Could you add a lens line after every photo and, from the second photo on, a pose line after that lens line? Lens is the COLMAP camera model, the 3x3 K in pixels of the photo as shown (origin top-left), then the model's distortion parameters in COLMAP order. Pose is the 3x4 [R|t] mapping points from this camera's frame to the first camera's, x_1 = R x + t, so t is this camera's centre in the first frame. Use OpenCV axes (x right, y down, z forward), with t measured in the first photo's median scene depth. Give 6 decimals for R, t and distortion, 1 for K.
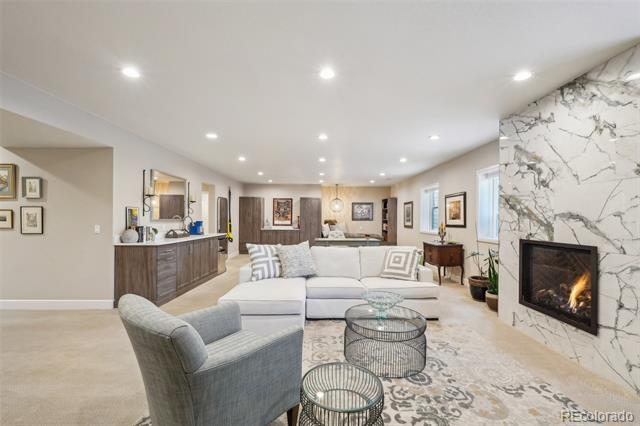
lens RADIAL K [[278.2, 0, 322.0], [0, 278.2, 217.0], [0, 0, 1]] dist [-0.000708, 0.000474]
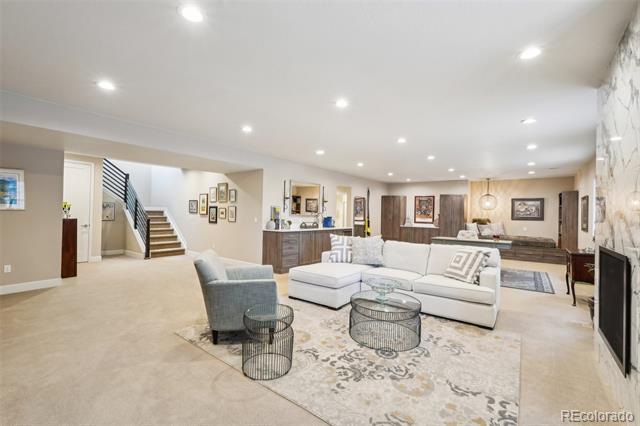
lens RADIAL K [[277.1, 0, 322.8], [0, 277.1, 211.1], [0, 0, 1]] dist [0.002599, 0.000307]
pose [[0.796173, 0.005050, -0.605048, 0.473861], [-0.012375, 0.999892, -0.007938, -0.000040], [0.604943, 0.013807, 0.796149, -0.049522]]
